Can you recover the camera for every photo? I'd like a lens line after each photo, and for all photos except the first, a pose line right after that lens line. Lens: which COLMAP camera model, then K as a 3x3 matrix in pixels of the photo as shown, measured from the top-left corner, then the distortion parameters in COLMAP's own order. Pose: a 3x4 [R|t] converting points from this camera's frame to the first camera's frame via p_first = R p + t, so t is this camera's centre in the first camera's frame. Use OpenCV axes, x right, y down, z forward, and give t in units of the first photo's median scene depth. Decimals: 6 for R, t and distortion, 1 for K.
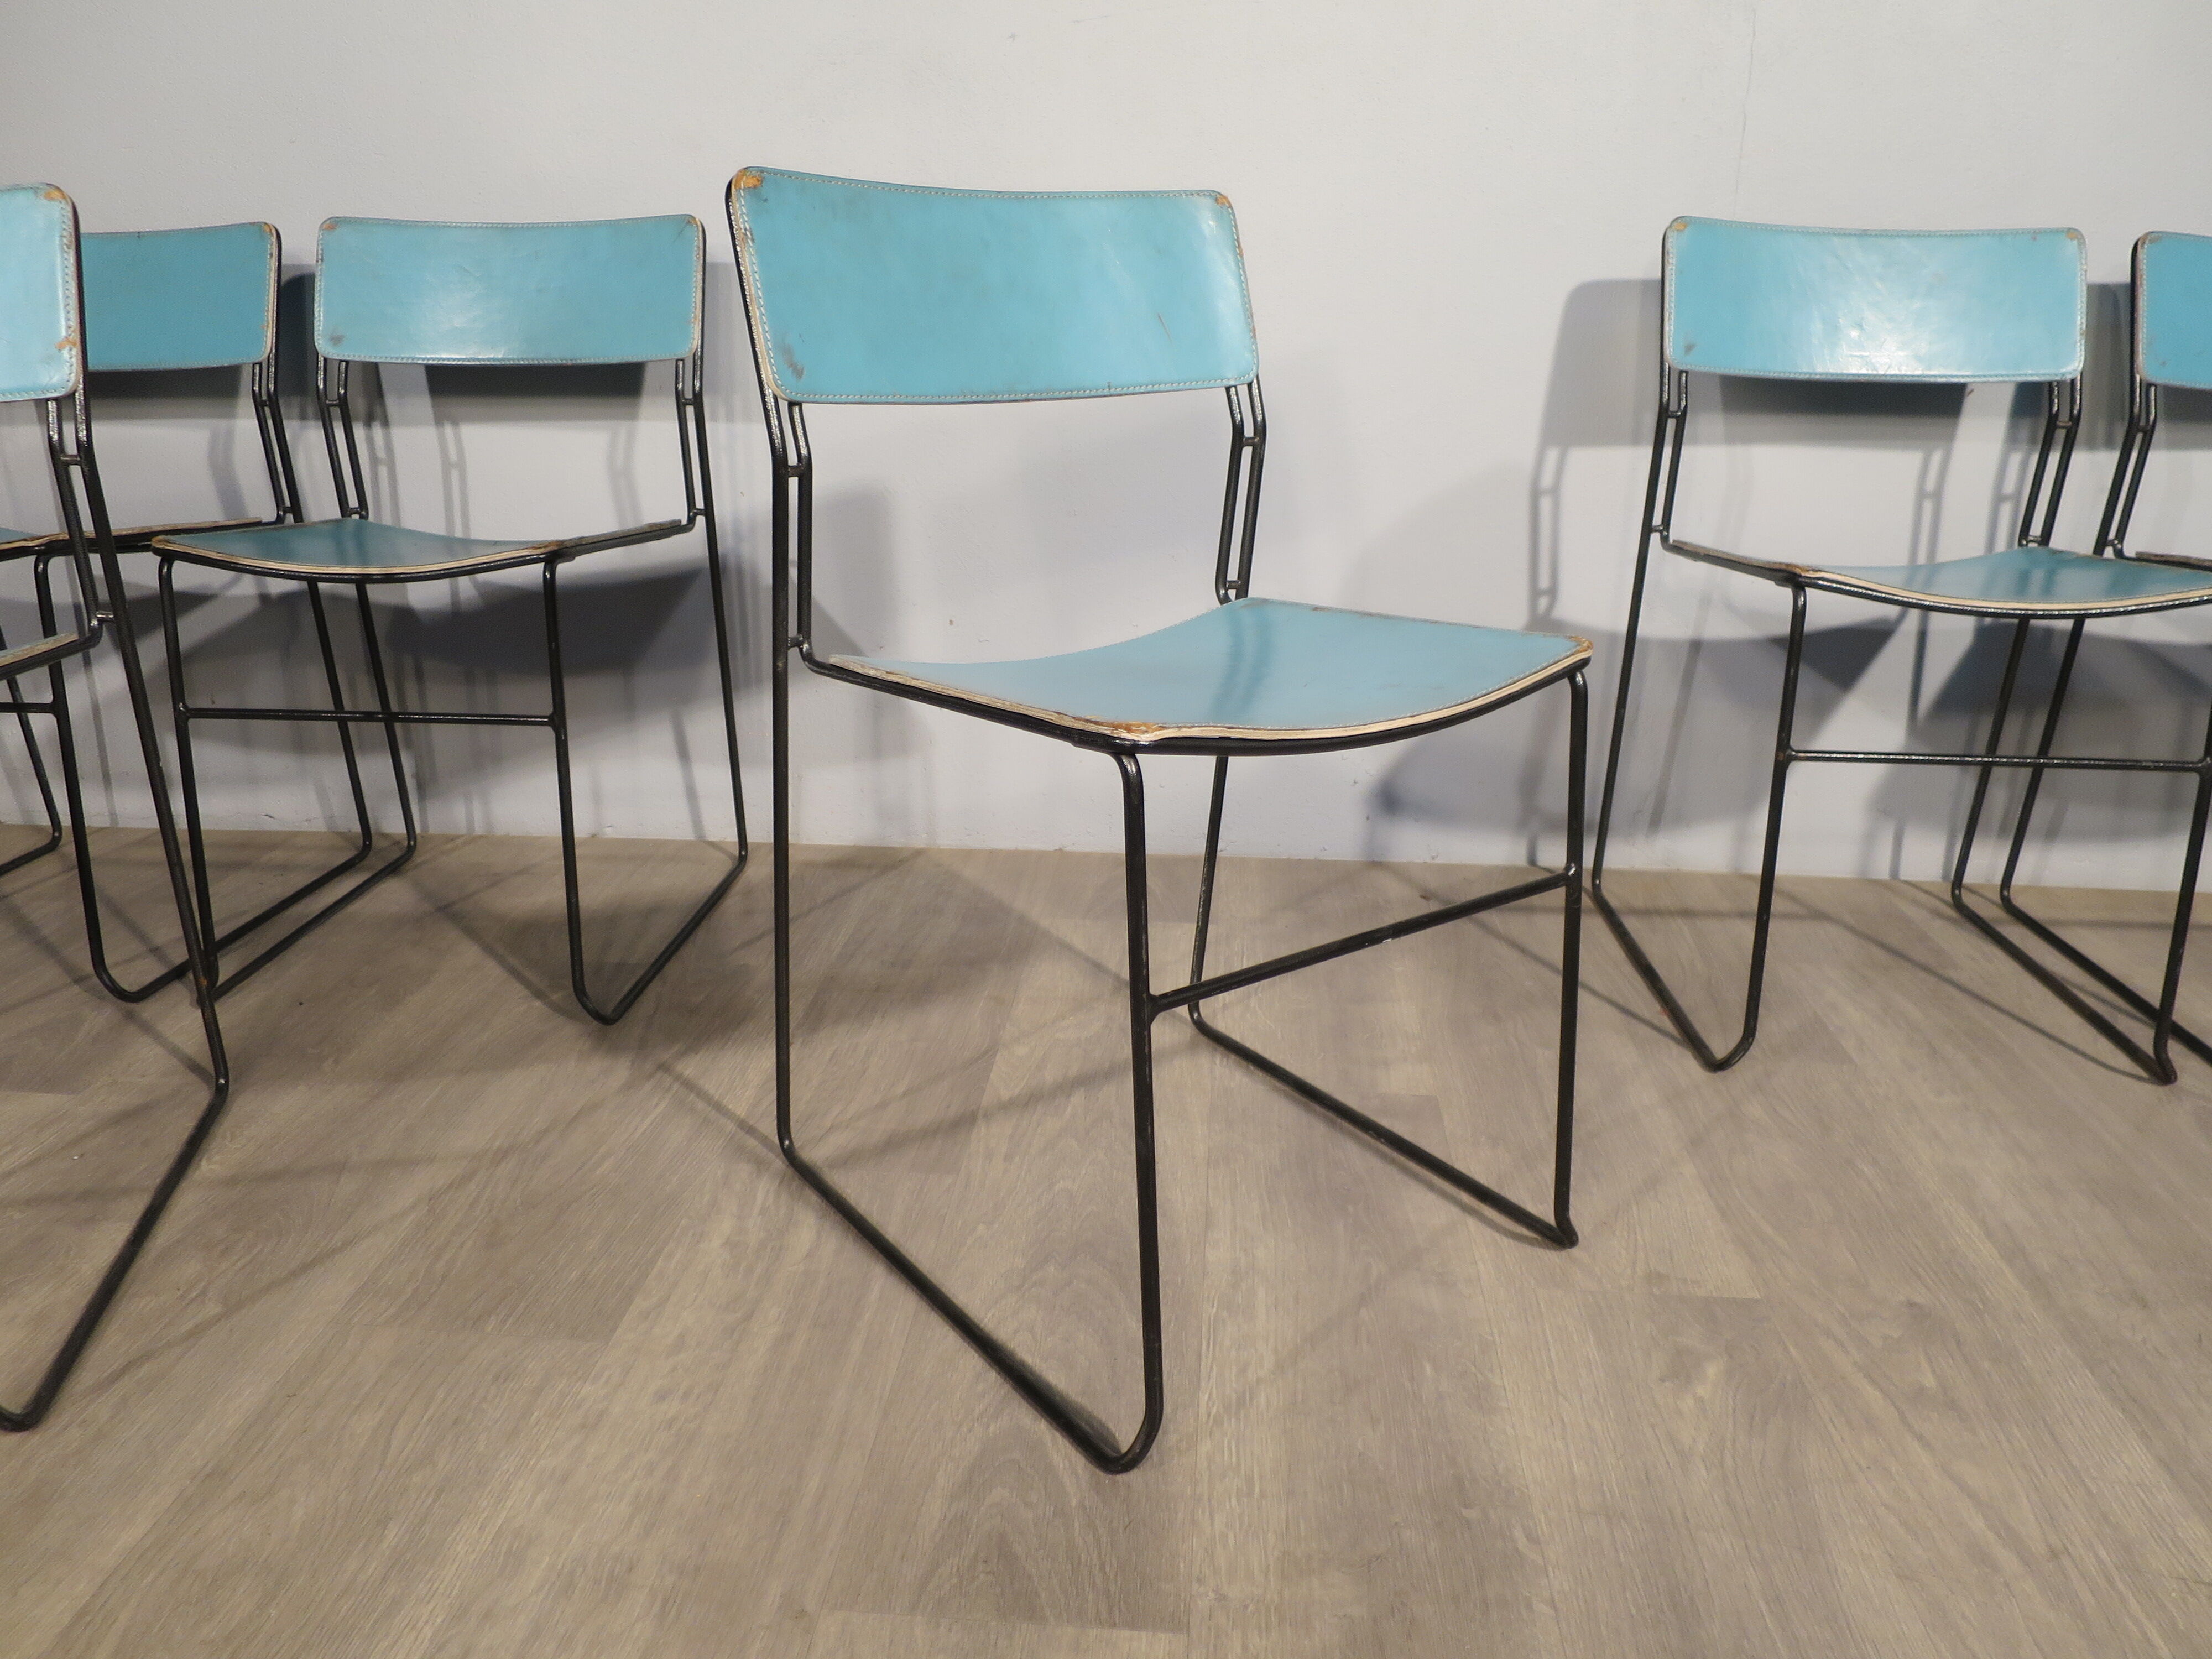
lens RADIAL K [[1578.7, 0, 1108.4], [0, 1578.7, 833.8], [0, 0, 1]] dist [-0.049186, 0.013007]
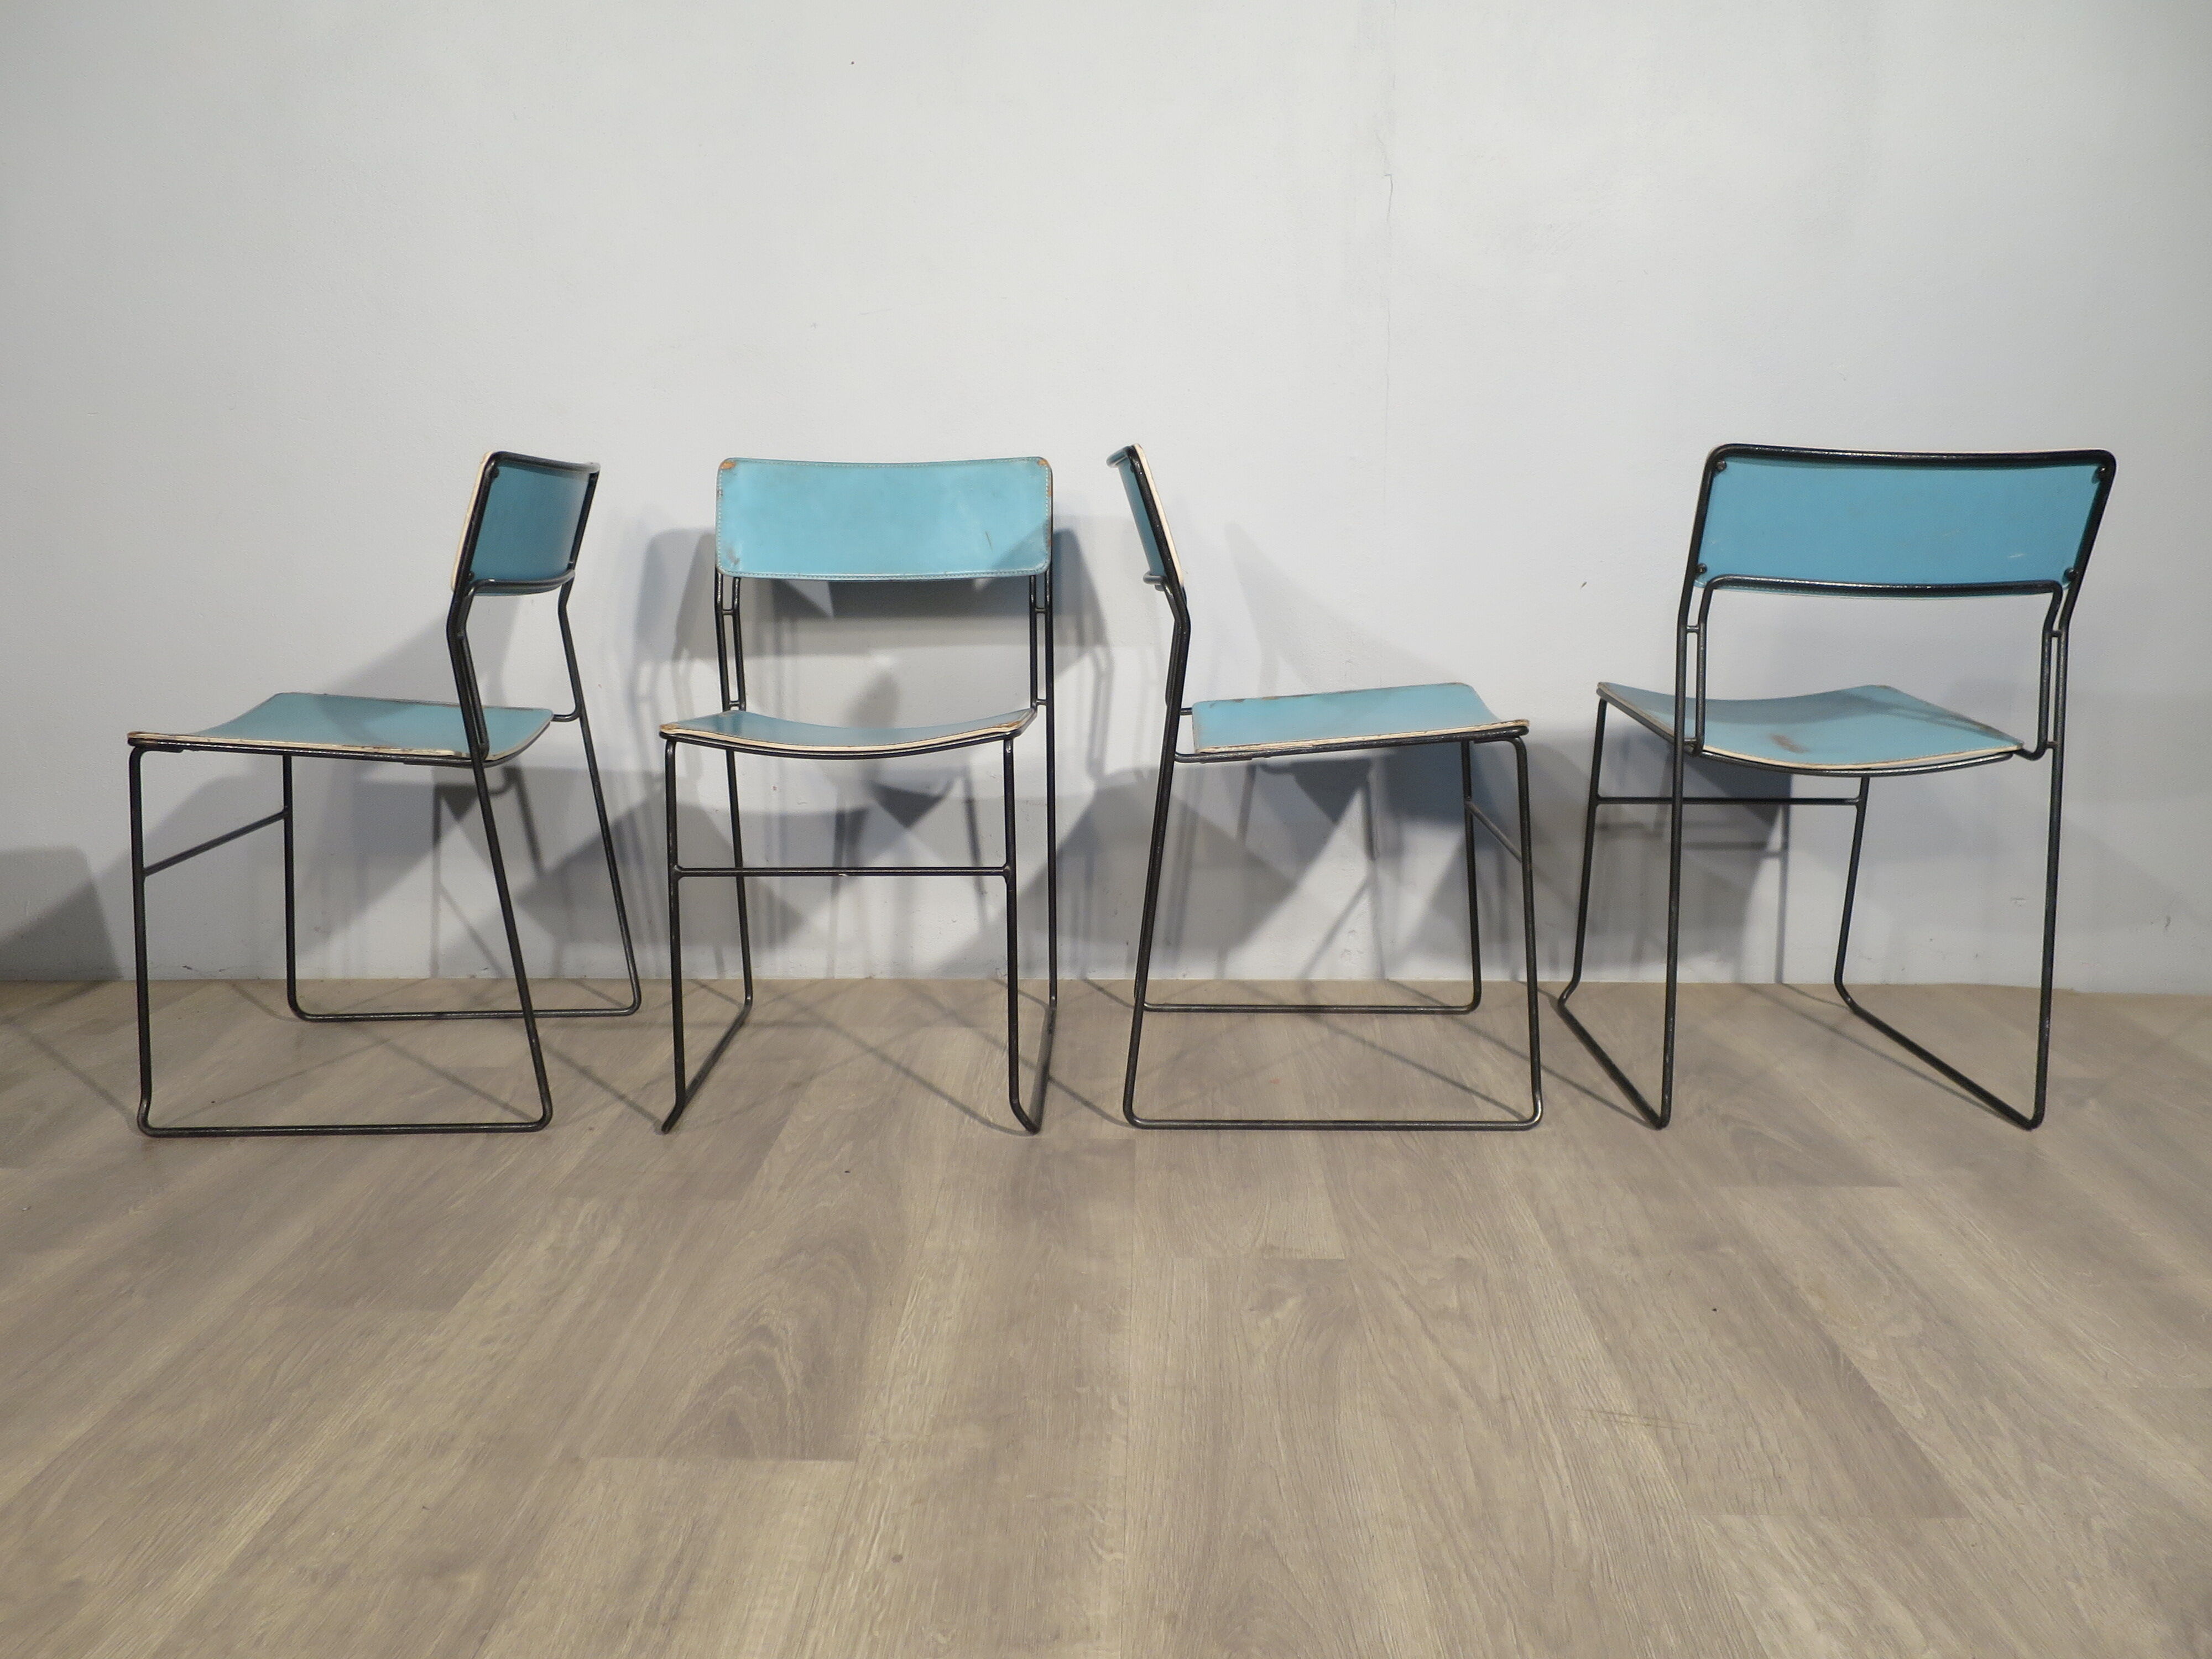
lens RADIAL K [[1578.7, 0, 1103.0], [0, 1578.7, 832.3], [0, 0, 1]] dist [-0.049186, 0.013007]
pose [[0.998627, -0.022192, 0.047448, 0.182905], [0.028247, 0.990976, -0.131030, 0.125345], [-0.044112, 0.132190, 0.990242, -0.388015]]
